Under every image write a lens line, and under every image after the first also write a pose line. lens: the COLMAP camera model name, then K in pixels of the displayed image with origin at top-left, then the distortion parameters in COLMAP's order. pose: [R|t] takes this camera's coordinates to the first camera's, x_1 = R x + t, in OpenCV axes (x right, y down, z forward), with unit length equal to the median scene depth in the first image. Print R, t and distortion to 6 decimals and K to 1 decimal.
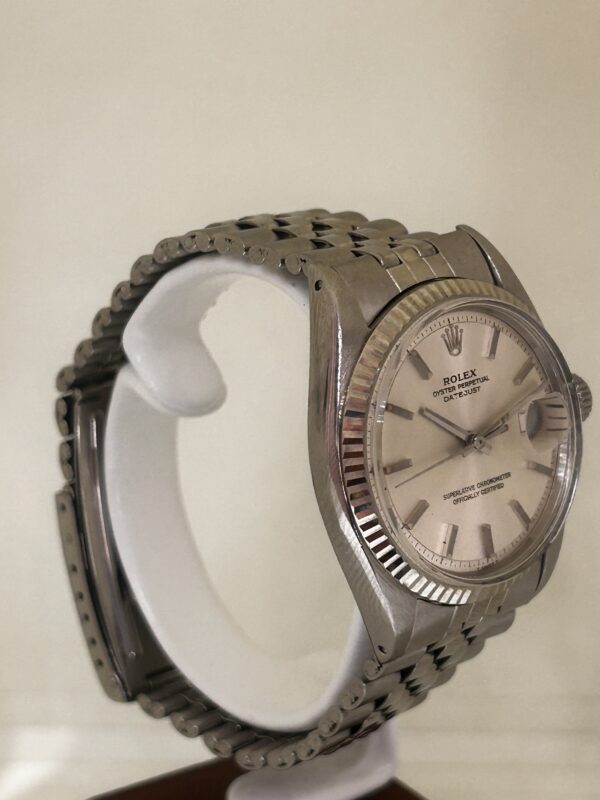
lens RADIAL K [[1829.6, 0, 300.0], [0, 1829.6, 400.0], [0, 0, 1]] dist [0.069432, 0.178346]
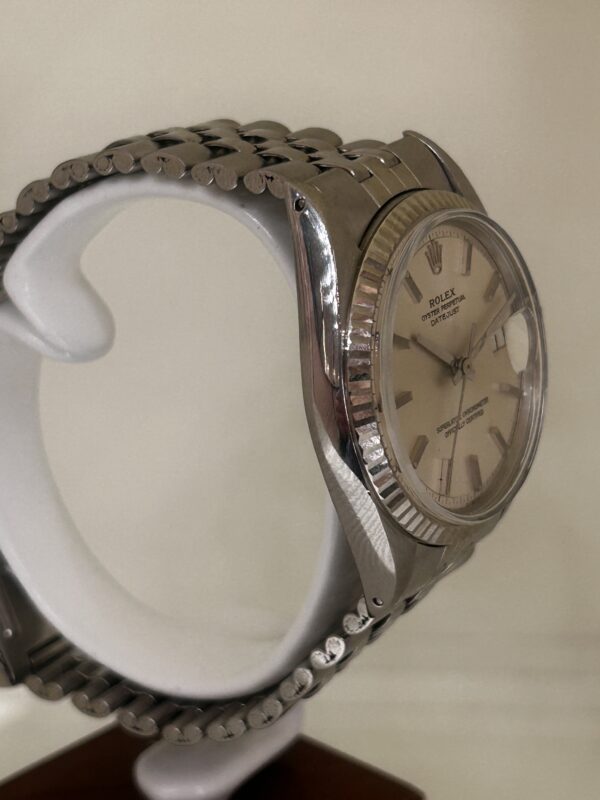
lens RADIAL K [[1829.6, 0, 300.0], [0, 1829.6, 400.0], [0, 0, 1]] dist [0.069432, 0.178346]
pose [[0.963120, -0.077586, 0.257644, -0.217743], [0.065438, 0.996317, 0.055411, -0.016712], [-0.260994, -0.036507, 0.964650, 0.133271]]
